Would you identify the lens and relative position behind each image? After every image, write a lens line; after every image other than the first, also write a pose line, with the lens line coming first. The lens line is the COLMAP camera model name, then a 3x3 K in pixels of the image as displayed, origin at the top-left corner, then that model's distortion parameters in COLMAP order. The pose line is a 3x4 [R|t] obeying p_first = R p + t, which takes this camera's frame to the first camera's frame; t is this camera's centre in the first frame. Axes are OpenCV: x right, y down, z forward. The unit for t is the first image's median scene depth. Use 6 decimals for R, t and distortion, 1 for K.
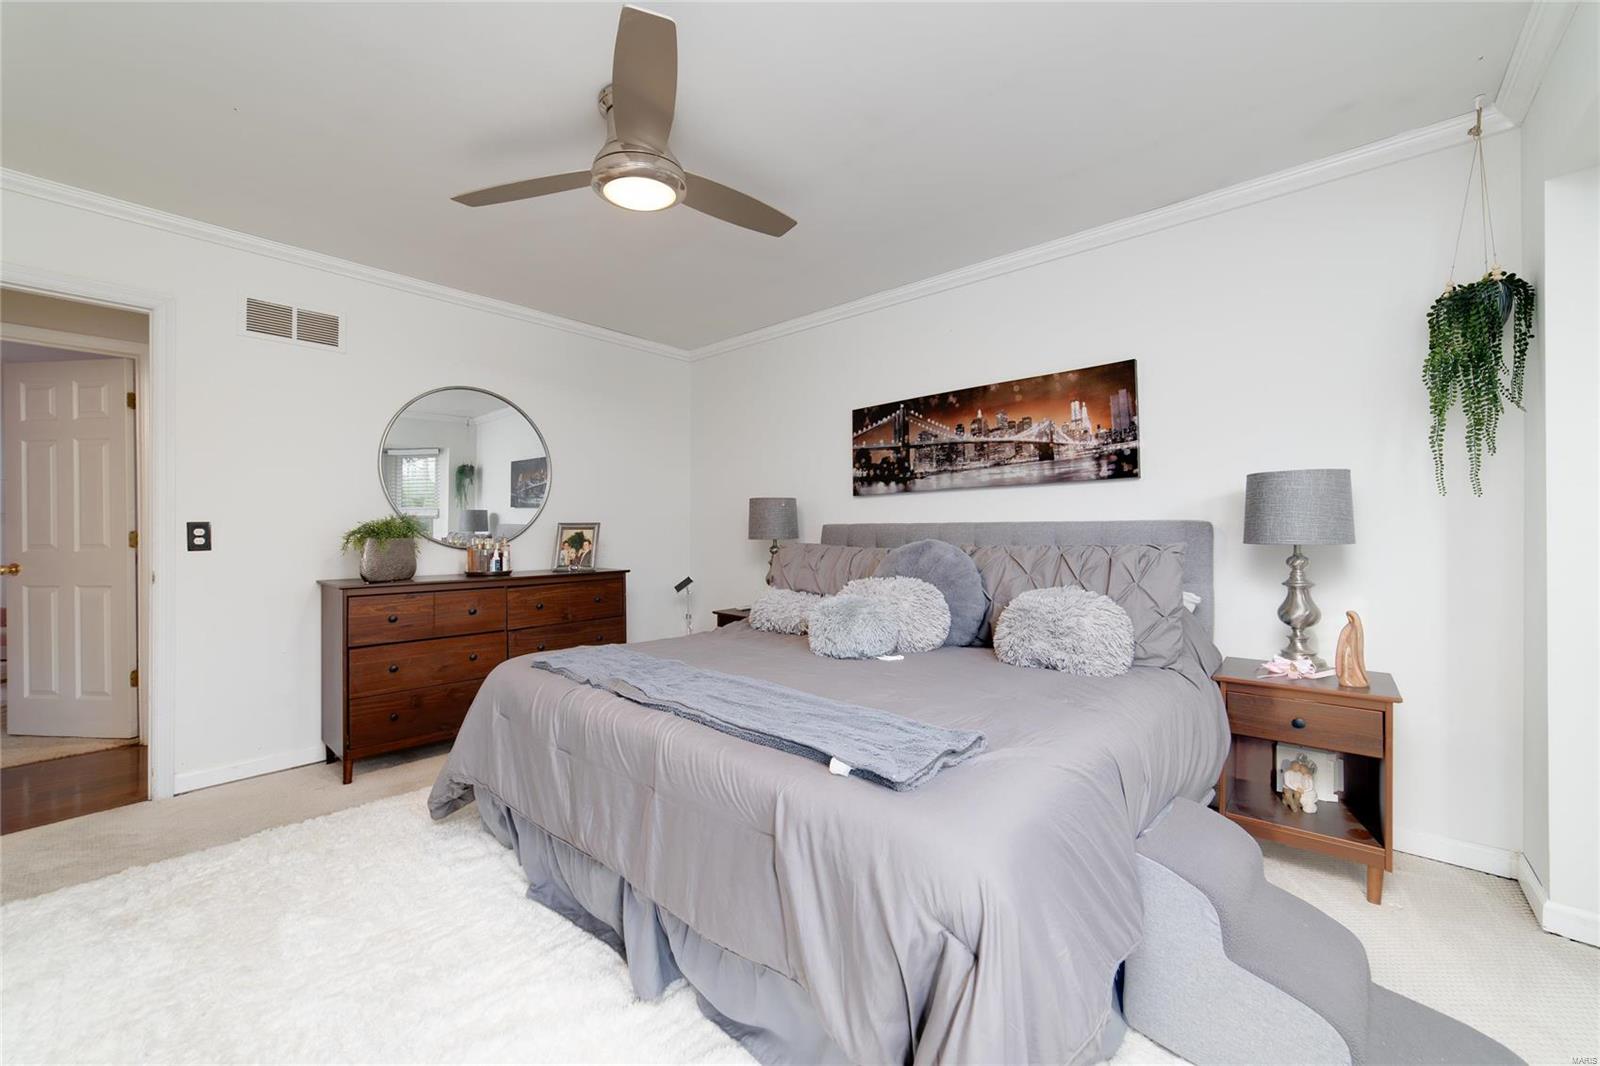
lens RADIAL K [[620.6, 0, 806.5], [0, 620.6, 527.4], [0, 0, 1]] dist [-0.024930, 0.010637]
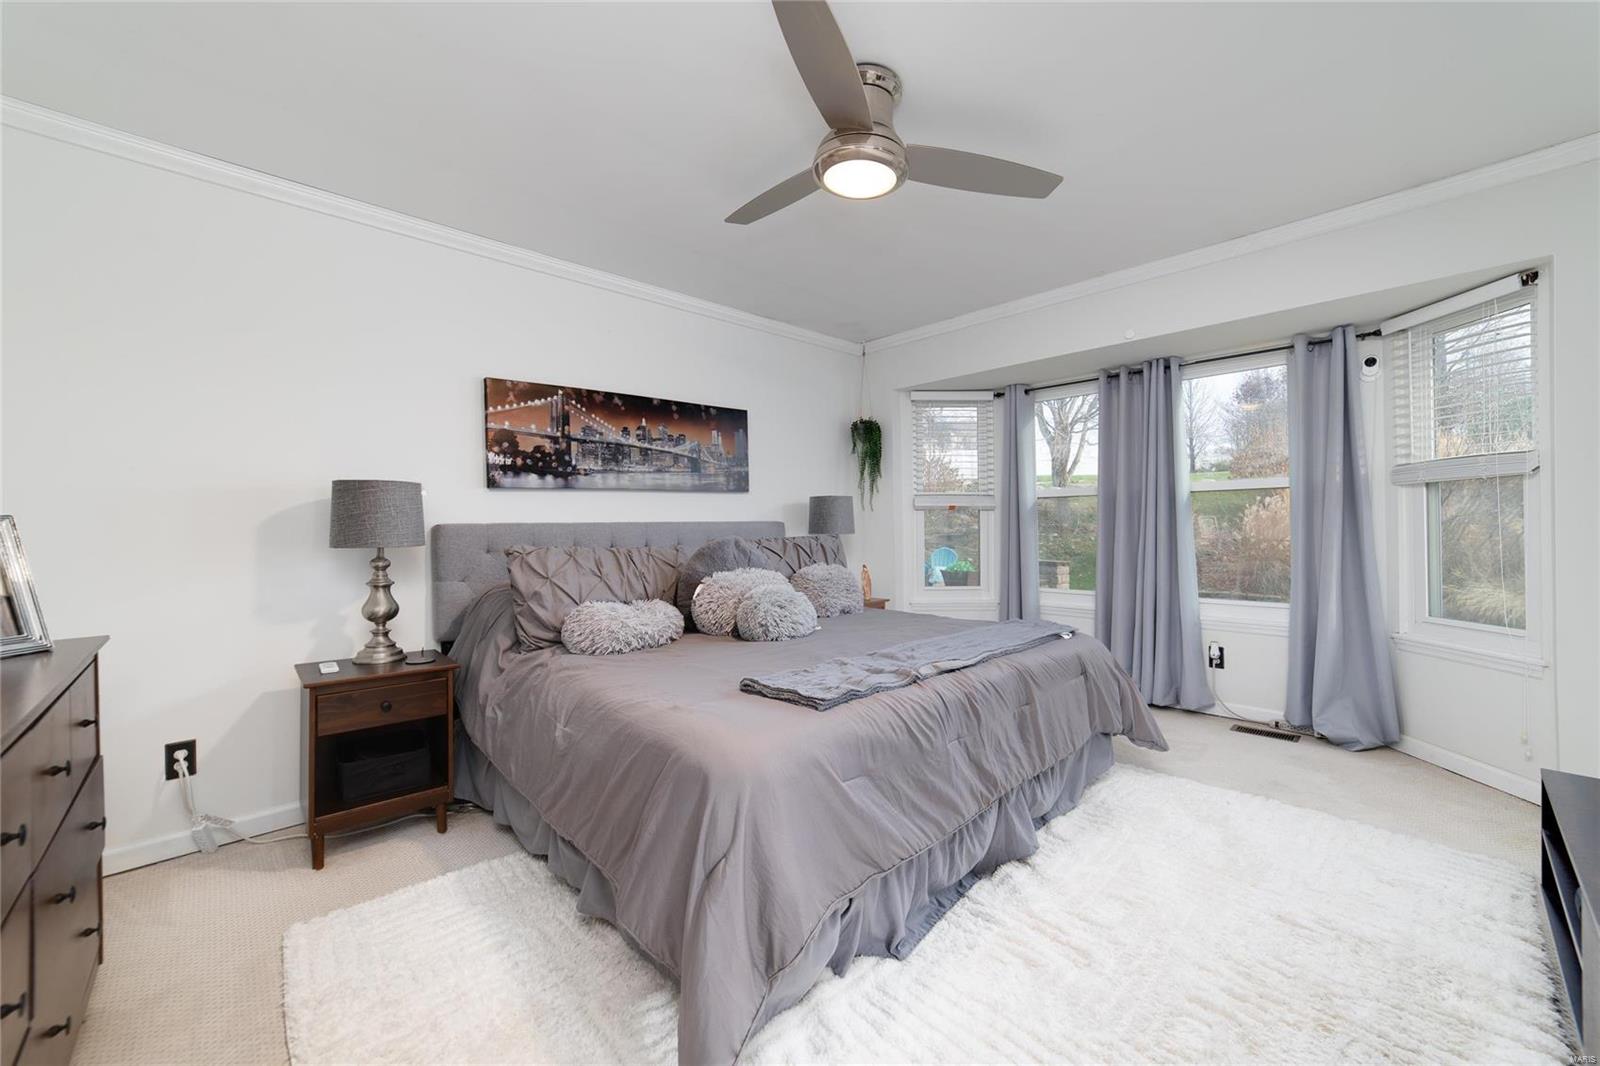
lens RADIAL K [[620.6, 0, 806.5], [0, 620.6, 527.4], [0, 0, 1]] dist [-0.024930, 0.010637]
pose [[0.092604, -0.002058, 0.995701, -0.723145], [0.006912, 0.999975, 0.001424, 0.001724], [-0.995679, 0.006751, 0.092616, 0.575589]]
